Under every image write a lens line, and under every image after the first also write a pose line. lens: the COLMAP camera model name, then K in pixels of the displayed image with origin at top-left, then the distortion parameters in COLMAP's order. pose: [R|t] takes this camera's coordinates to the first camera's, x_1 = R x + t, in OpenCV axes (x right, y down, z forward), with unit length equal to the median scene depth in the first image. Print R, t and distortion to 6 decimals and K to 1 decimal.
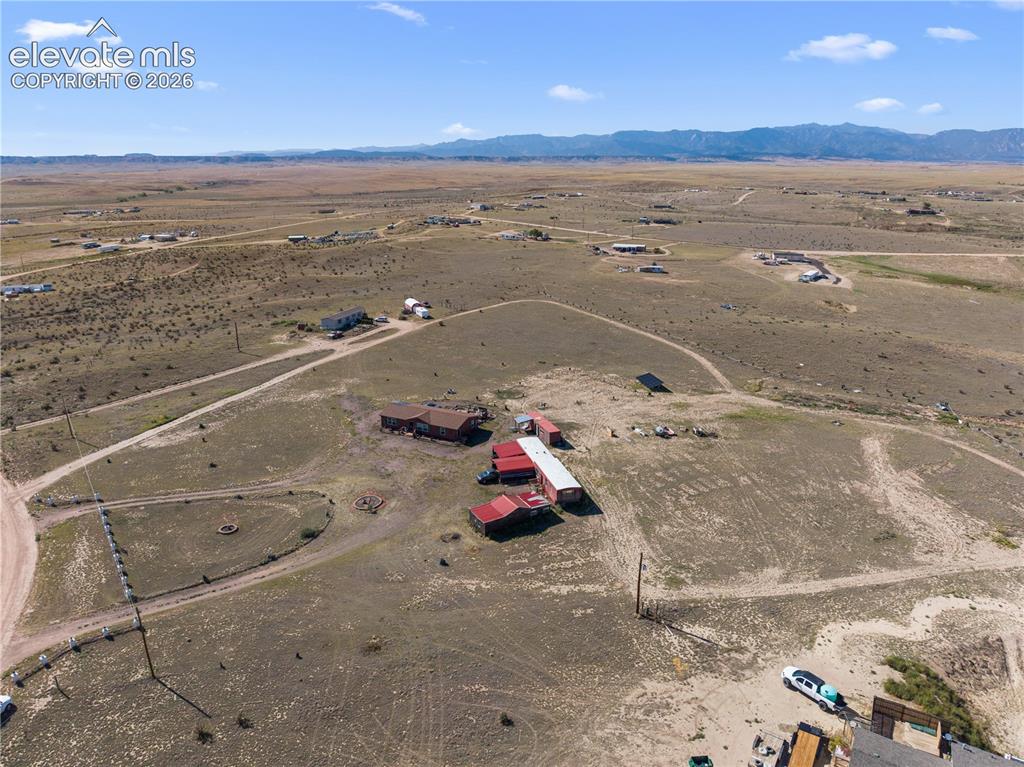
lens RADIAL K [[689.2, 0, 512.0], [0, 689.2, 383.5], [0, 0, 1]] dist [-0.003492, -0.001669]
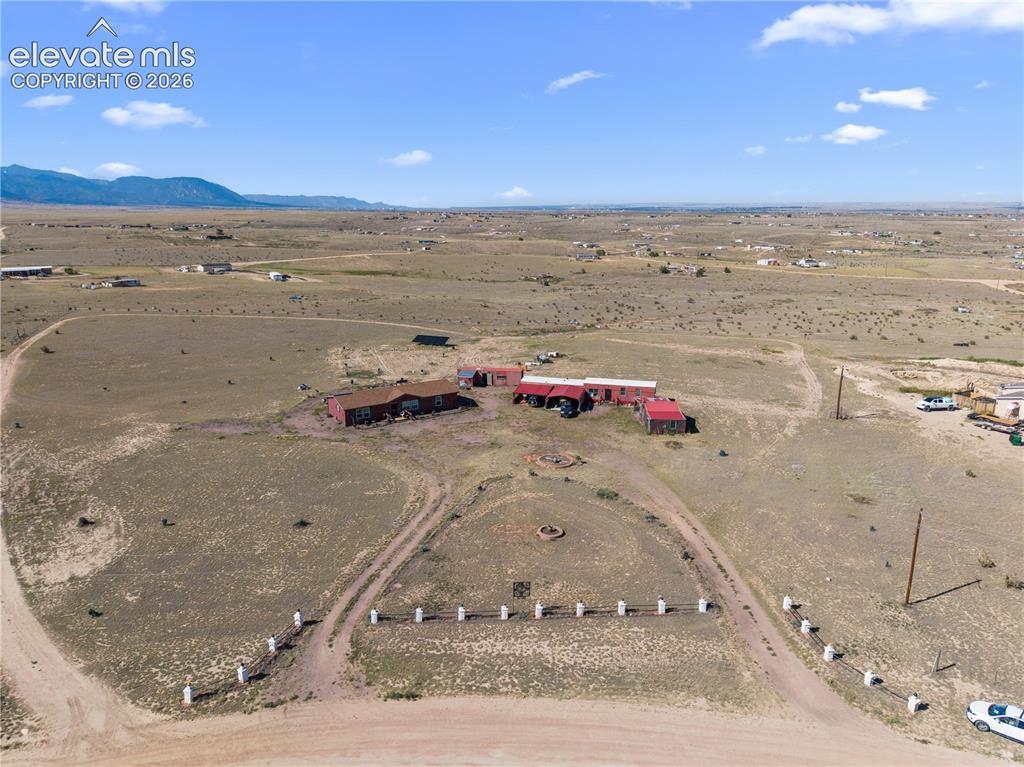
lens RADIAL K [[689.2, 0, 512.0], [0, 689.2, 383.5], [0, 0, 1]] dist [-0.003492, -0.001669]
pose [[0.511431, -0.207150, 0.833983, -0.845892], [0.257367, 0.962884, 0.081339, 0.008638], [-0.819878, 0.173041, 0.545762, 0.569667]]
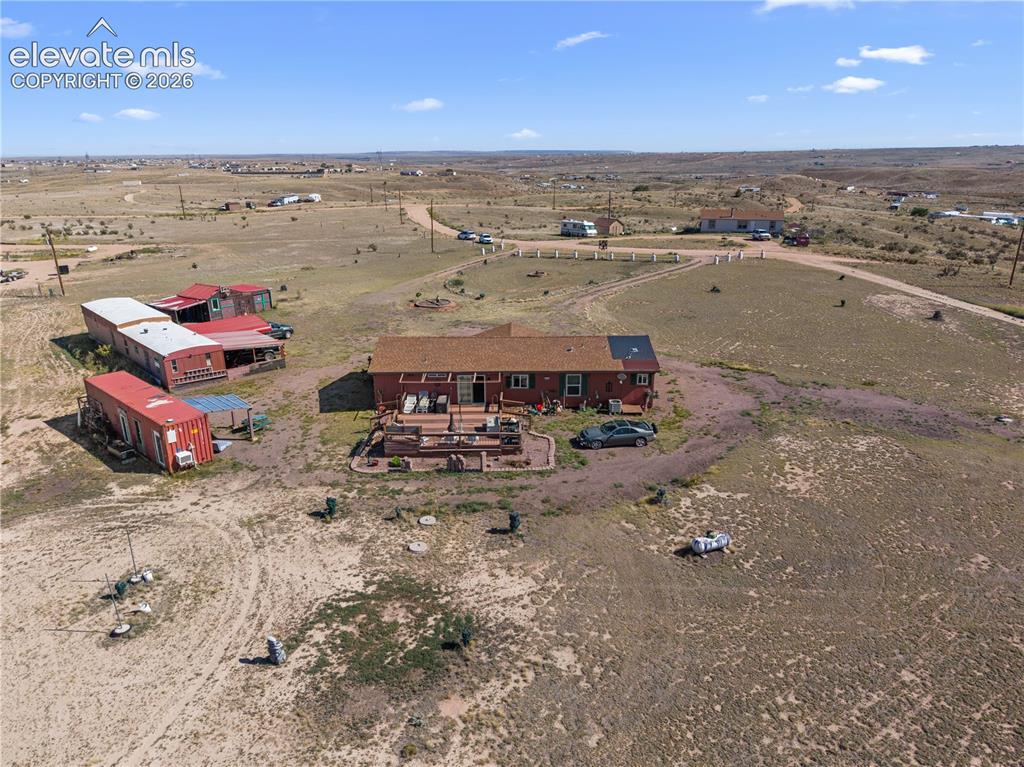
lens RADIAL K [[689.2, 0, 512.0], [0, 689.2, 383.5], [0, 0, 1]] dist [-0.003492, -0.001669]
pose [[-0.891025, 0.148129, -0.429107, 0.035149], [-0.134453, 0.816737, 0.561126, -0.163275], [0.433587, 0.557672, -0.707817, 1.525491]]
